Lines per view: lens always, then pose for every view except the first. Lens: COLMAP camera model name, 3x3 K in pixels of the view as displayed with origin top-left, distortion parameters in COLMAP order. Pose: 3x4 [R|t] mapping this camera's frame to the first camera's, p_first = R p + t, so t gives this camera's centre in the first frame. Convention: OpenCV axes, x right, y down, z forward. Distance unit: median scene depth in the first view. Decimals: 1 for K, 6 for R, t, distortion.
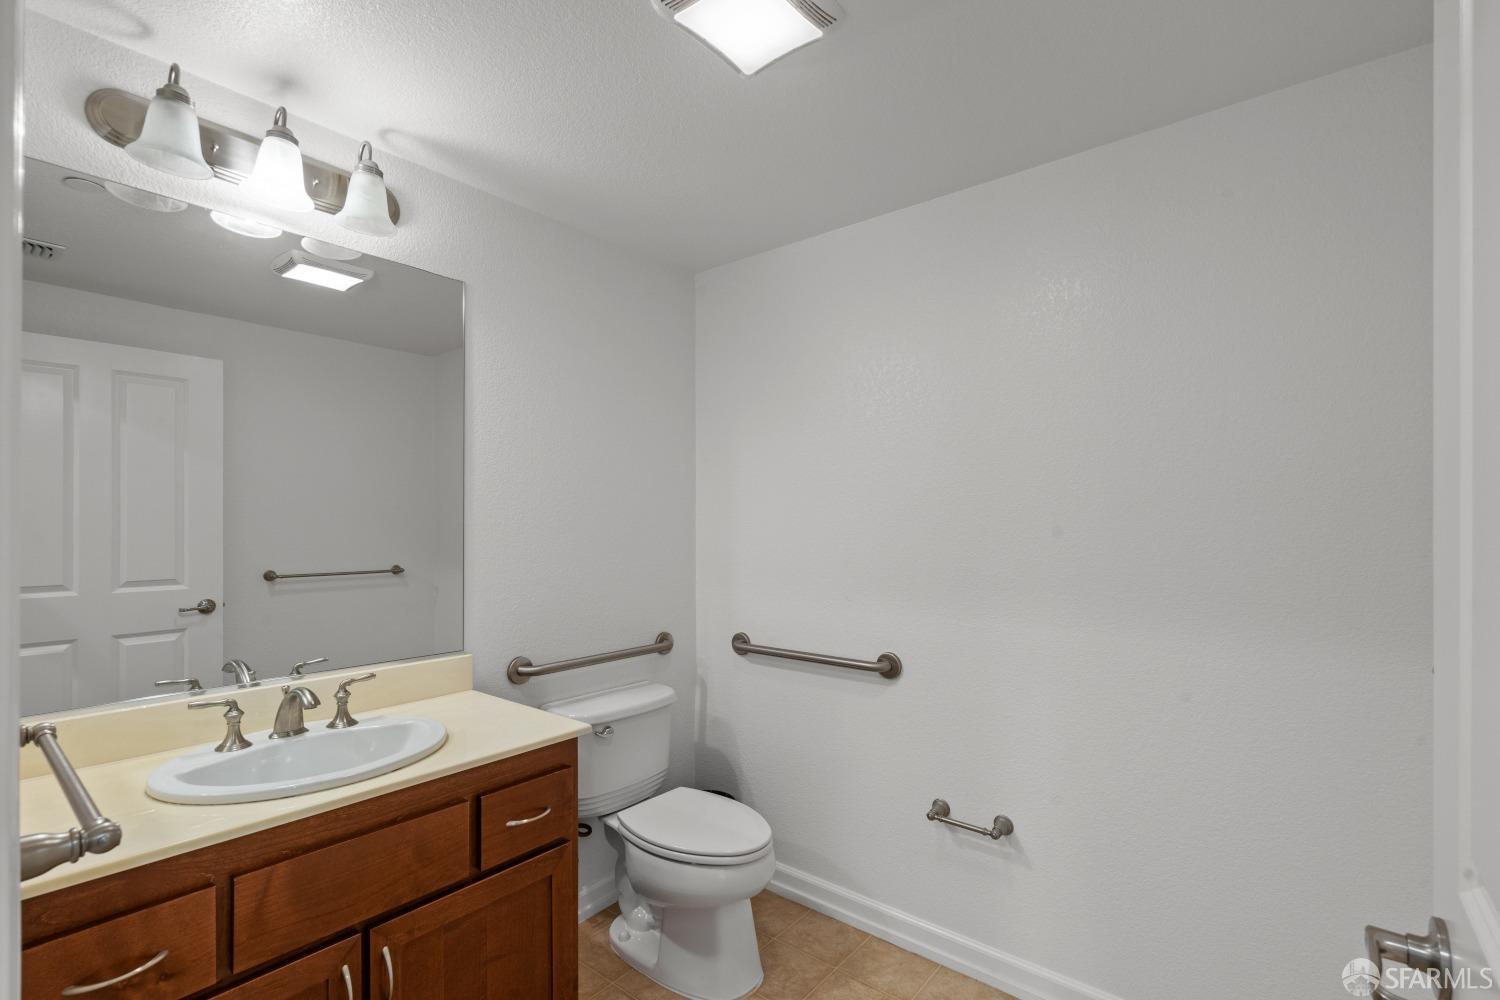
lens RADIAL K [[692.3, 0, 747.8], [0, 692.3, 507.2], [0, 0, 1]] dist [-0.005438, 0.002597]
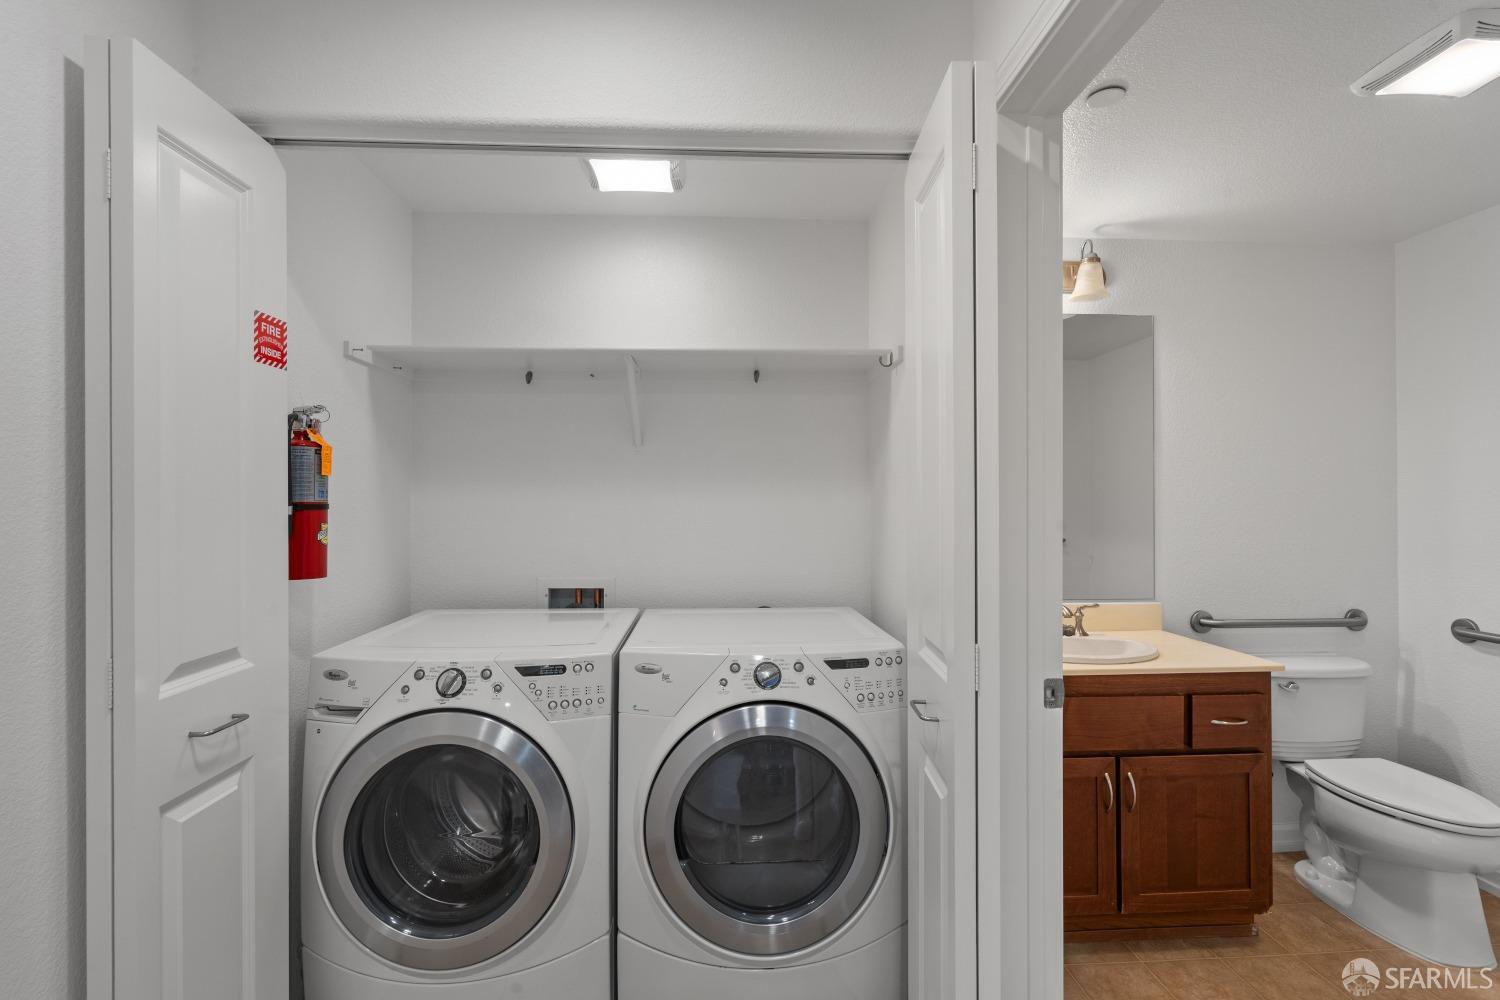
lens RADIAL K [[692.3, 0, 742.4], [0, 692.3, 493.5], [0, 0, 1]] dist [-0.005438, 0.002597]
pose [[0.675961, -0.003913, -0.736927, 0.022548], [0.013135, 0.999891, 0.006739, -0.009253], [0.736820, -0.014235, 0.675939, -0.425795]]
